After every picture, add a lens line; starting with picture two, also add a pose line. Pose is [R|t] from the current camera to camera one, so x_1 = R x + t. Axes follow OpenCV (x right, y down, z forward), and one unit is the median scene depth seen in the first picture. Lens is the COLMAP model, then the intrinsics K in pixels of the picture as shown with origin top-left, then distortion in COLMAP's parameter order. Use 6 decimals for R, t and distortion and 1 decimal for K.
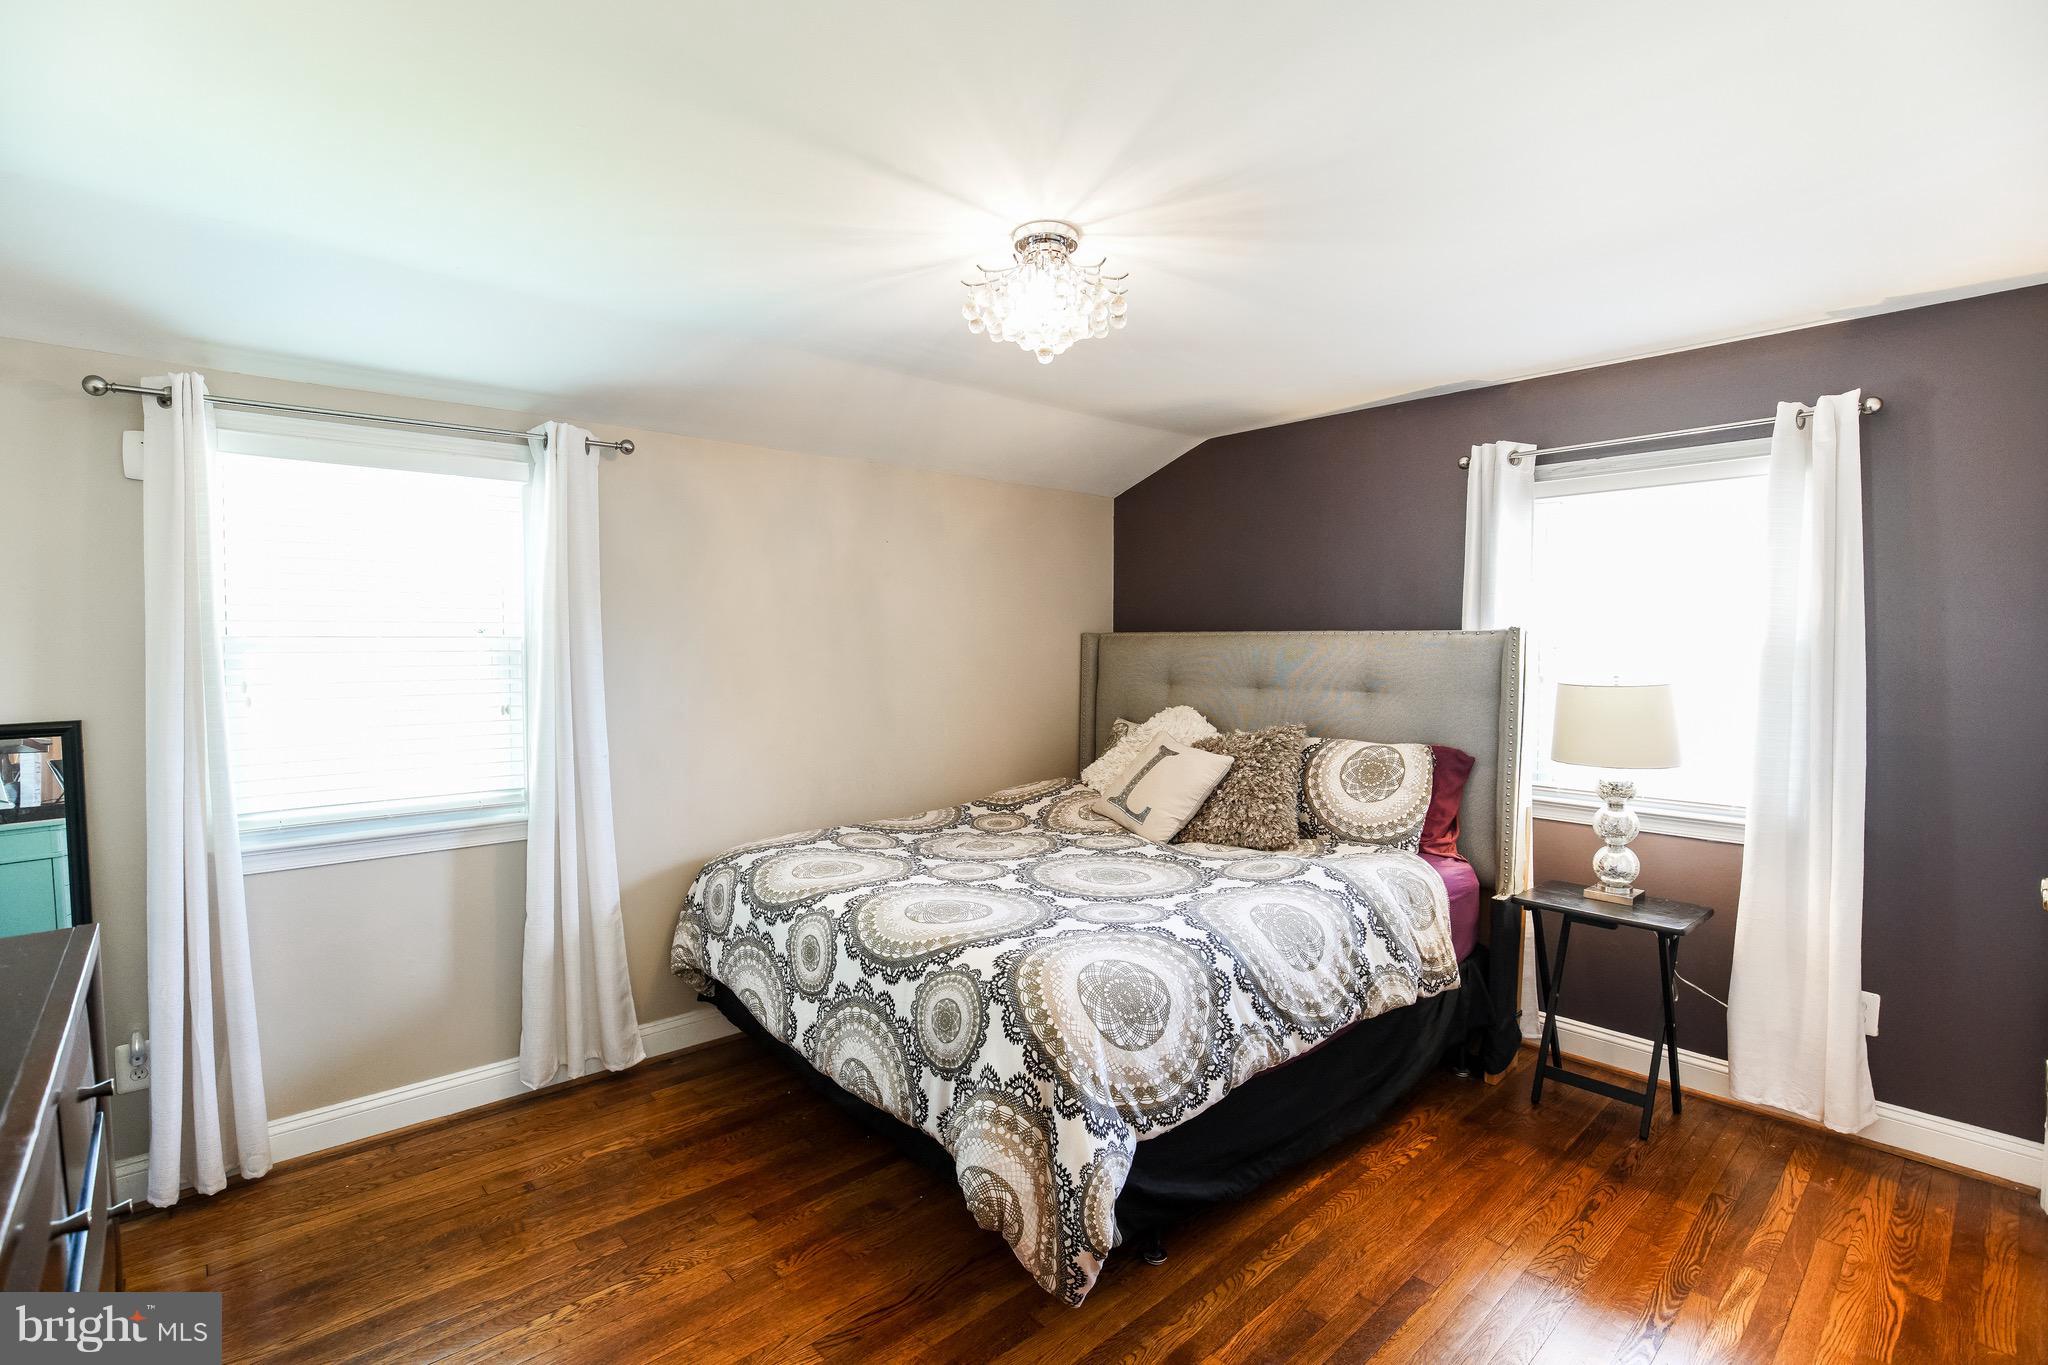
lens RADIAL K [[950.5, 0, 1024.0], [0, 950.5, 682.5], [0, 0, 1]] dist [-0.038685, 0.000717]
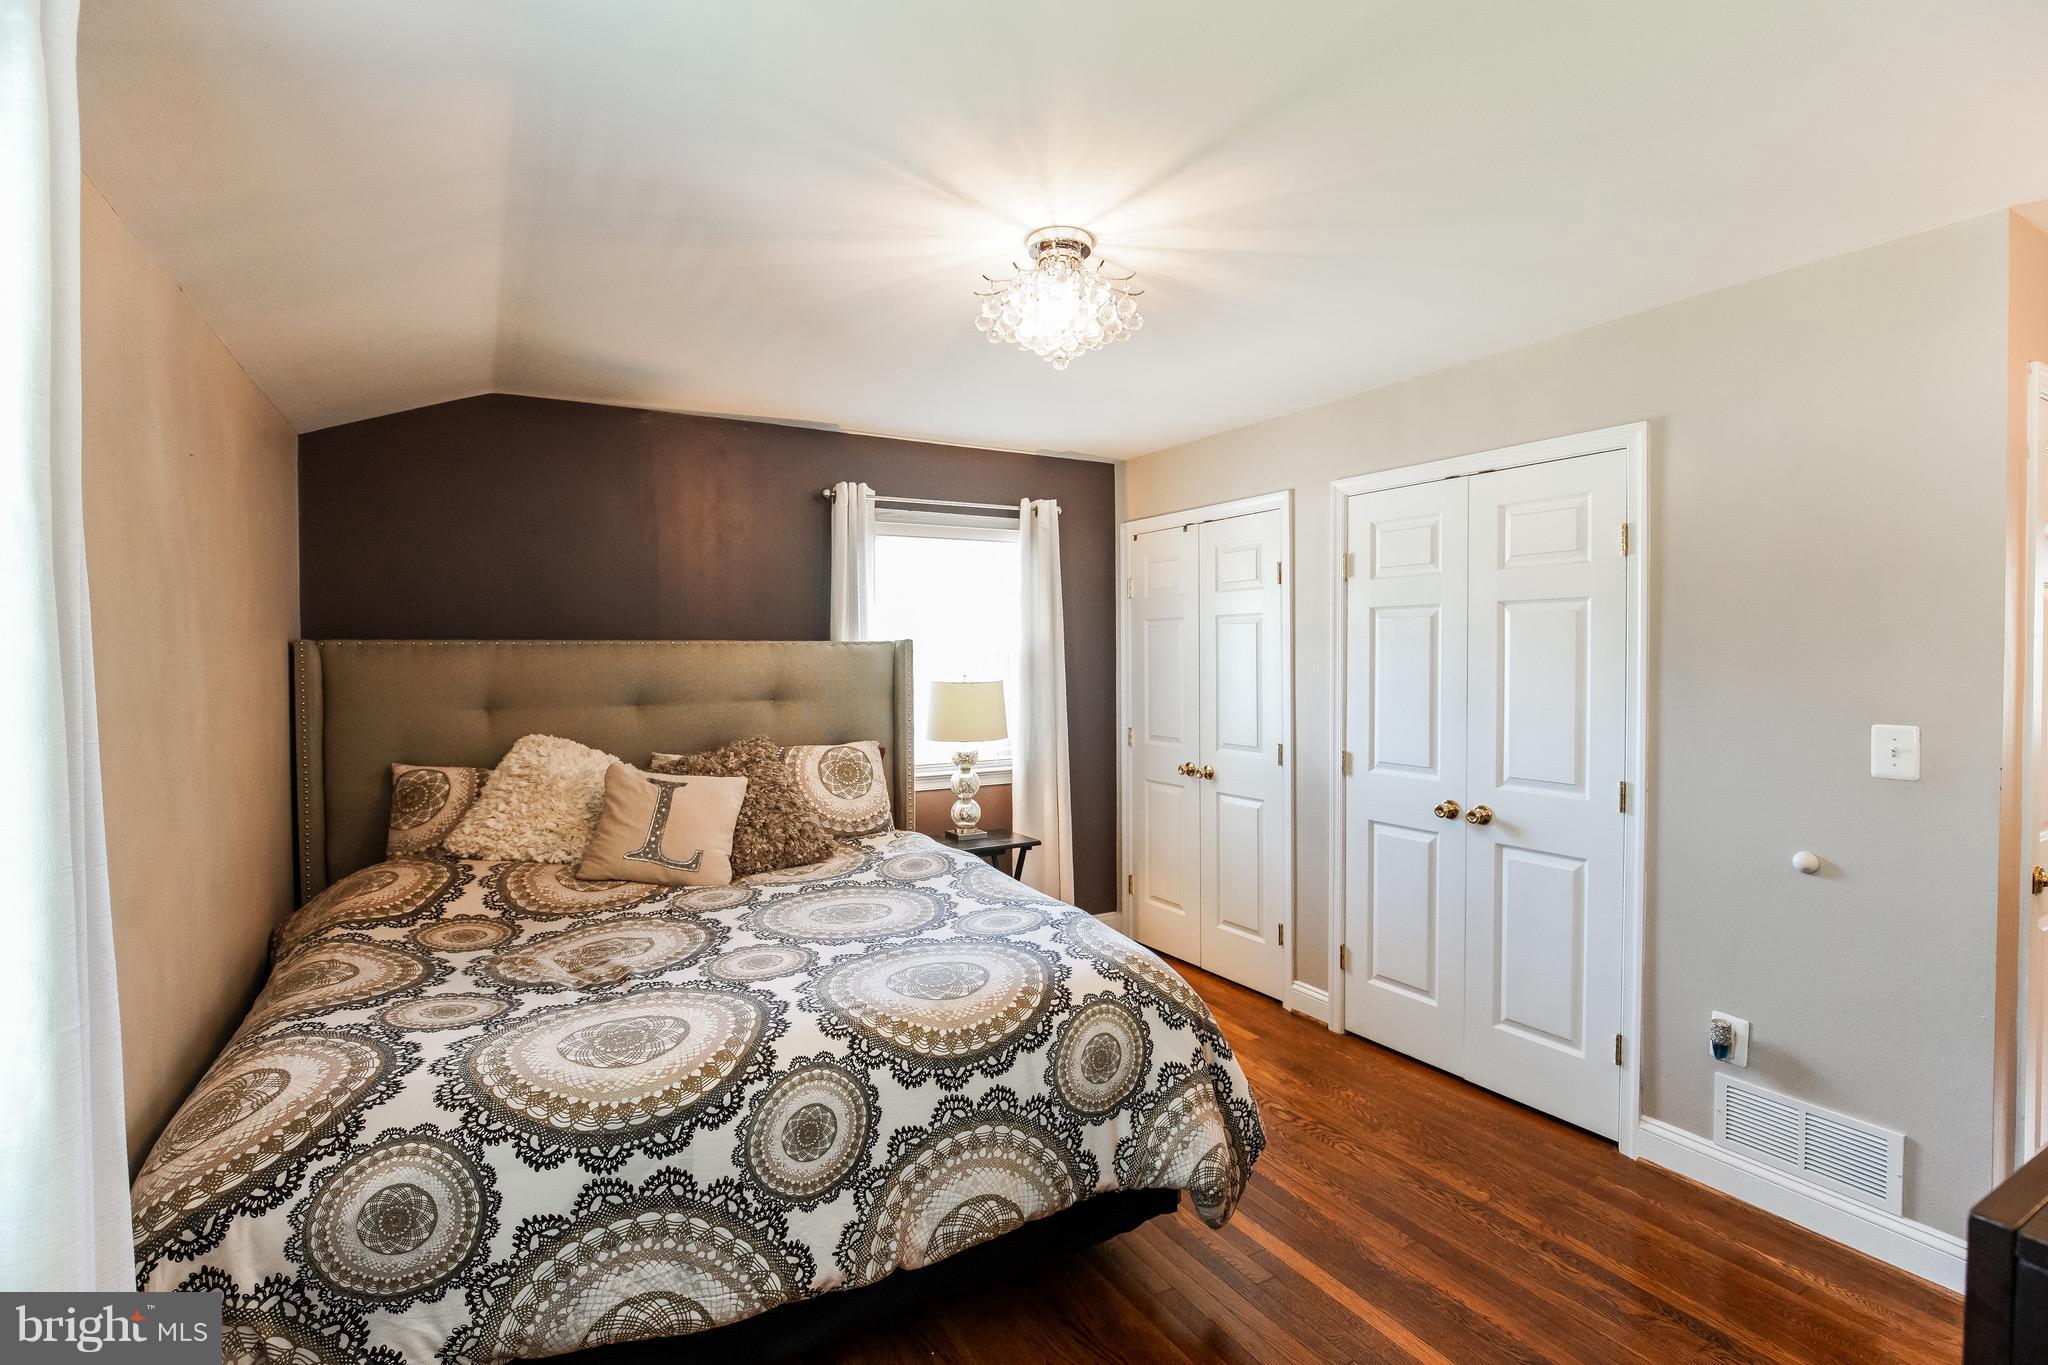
lens RADIAL K [[950.5, 0, 1024.0], [0, 950.5, 682.5], [0, 0, 1]] dist [-0.038685, 0.000717]
pose [[0.206439, -0.032806, 0.977909, -0.793664], [0.045576, 0.998675, 0.023882, -0.029000], [-0.977397, 0.039639, 0.207661, 0.694238]]
